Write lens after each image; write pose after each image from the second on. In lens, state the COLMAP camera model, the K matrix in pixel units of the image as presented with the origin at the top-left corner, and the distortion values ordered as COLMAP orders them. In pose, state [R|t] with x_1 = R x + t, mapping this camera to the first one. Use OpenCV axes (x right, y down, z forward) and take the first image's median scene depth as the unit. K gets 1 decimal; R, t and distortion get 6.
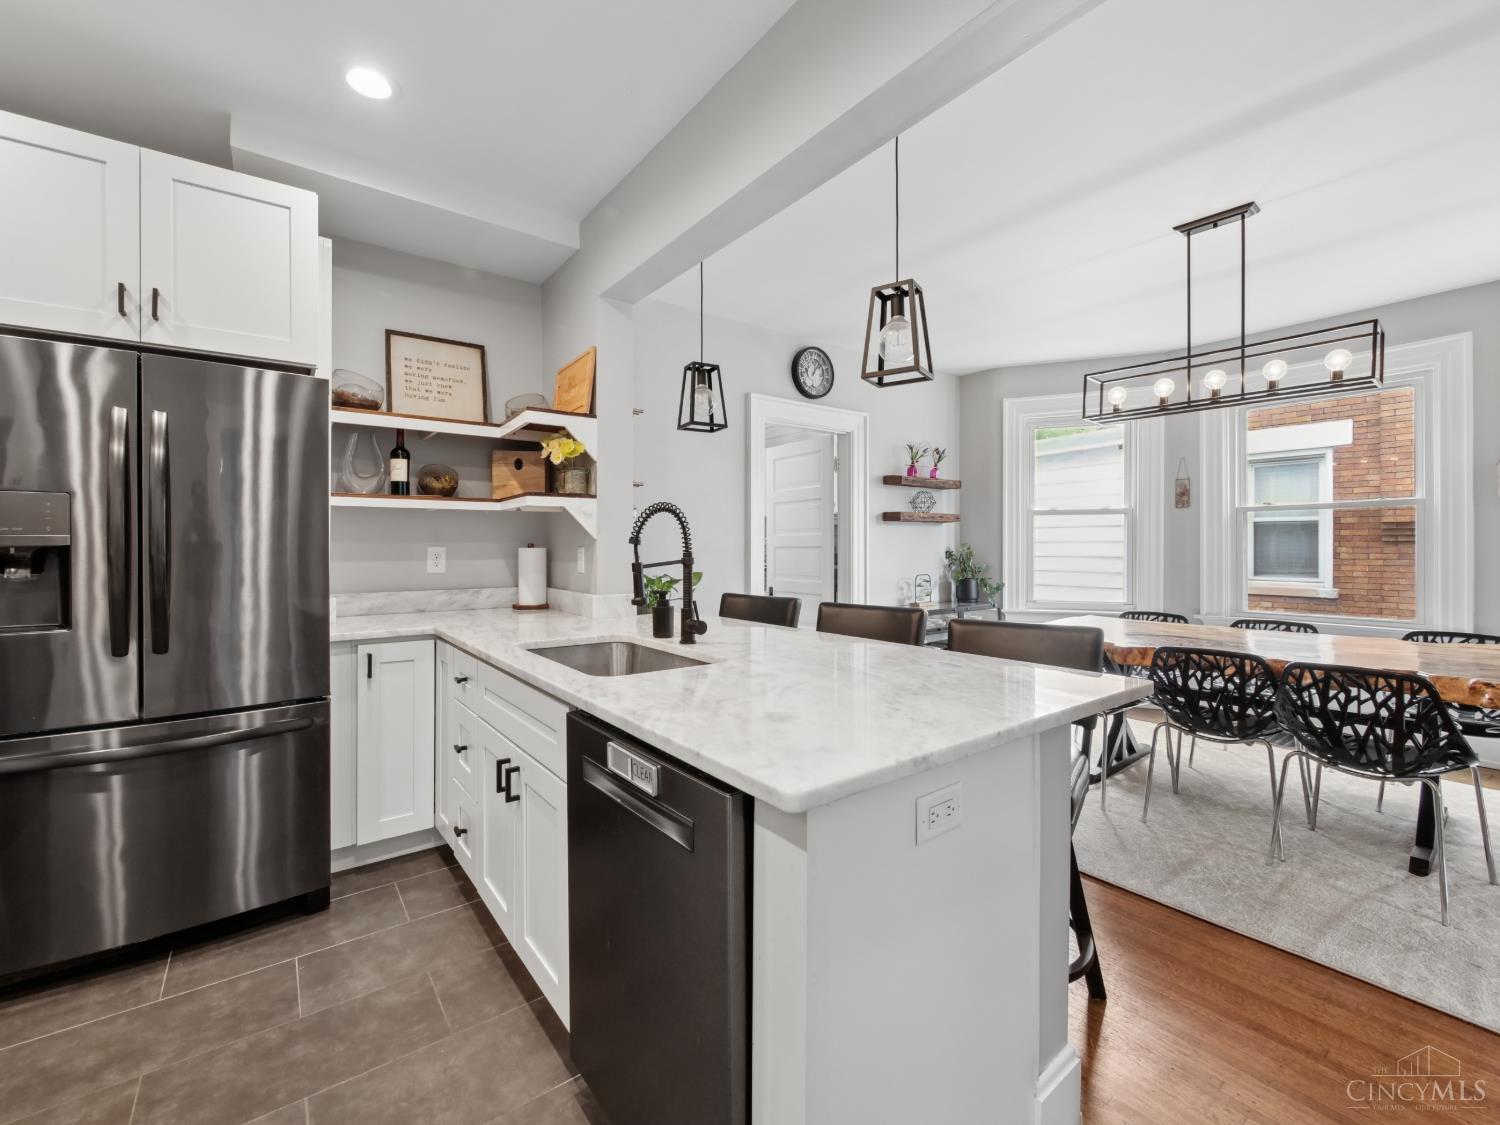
lens RADIAL K [[634.8, 0, 747.7], [0, 634.8, 549.6], [0, 0, 1]] dist [-0.000658, -0.001091]
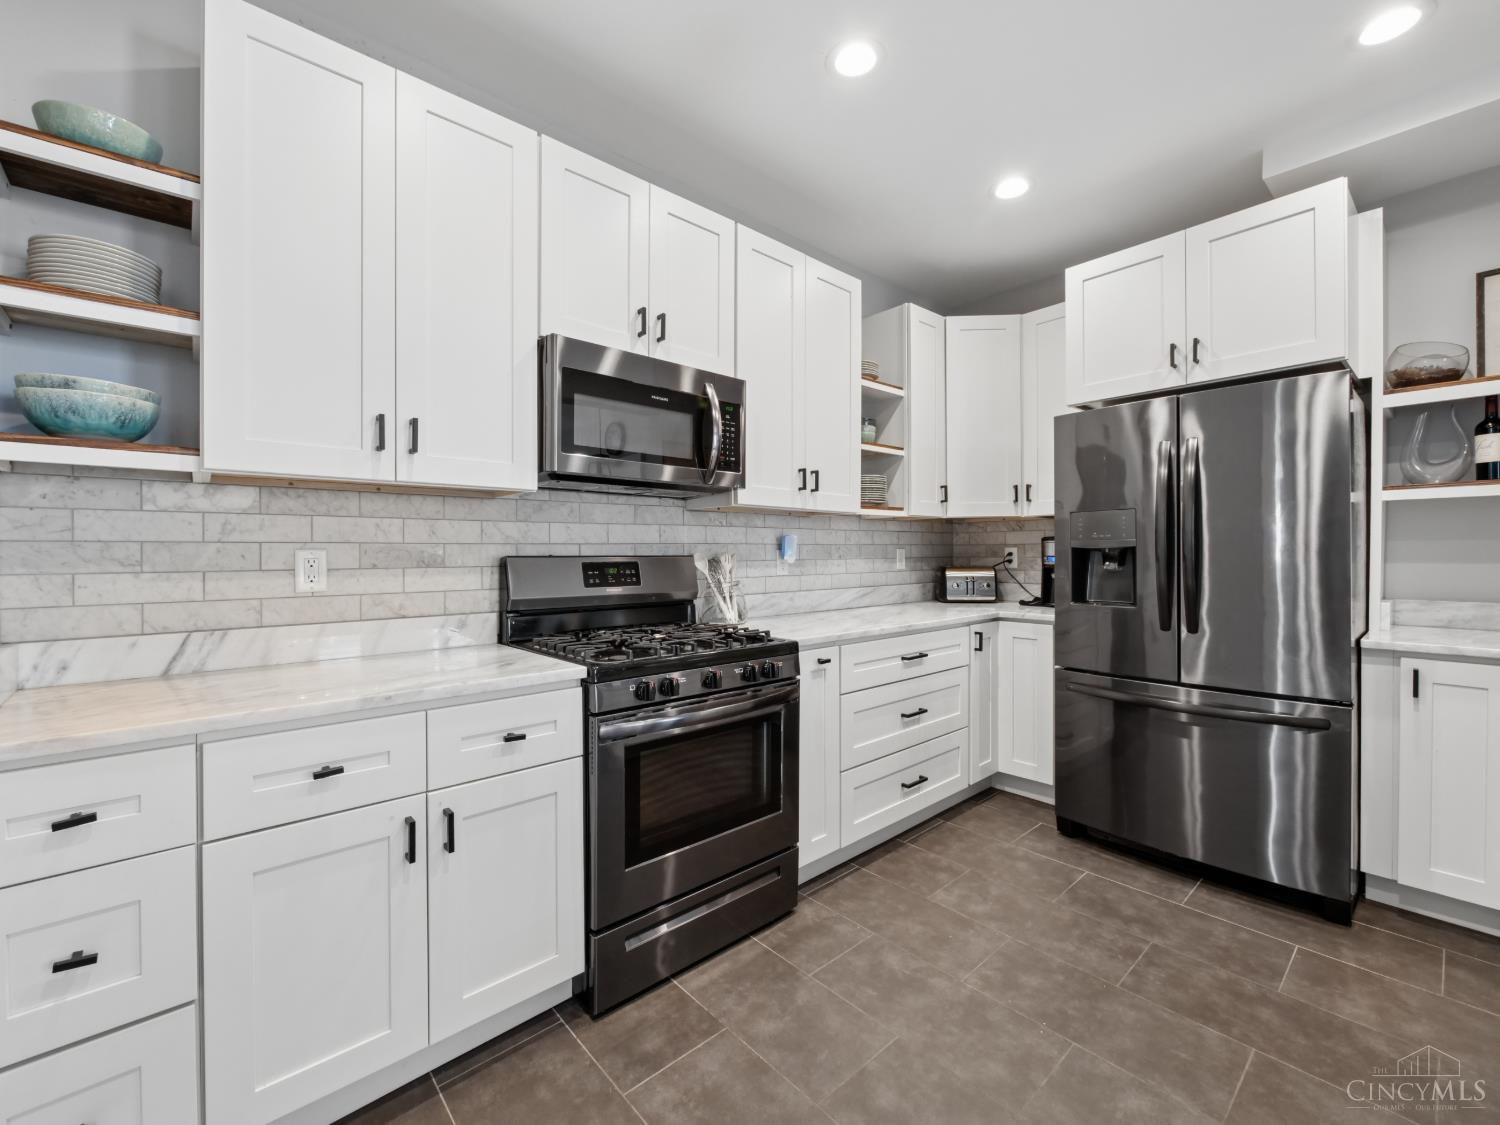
lens RADIAL K [[634.8, 0, 745.8], [0, 634.8, 551.2], [0, 0, 1]] dist [-0.000658, -0.001091]
pose [[0.081385, -0.000095, -0.996683, 0.195018], [0.000641, 1.000000, -0.000043, 0.002554], [0.996683, -0.000635, 0.081385, 0.020821]]
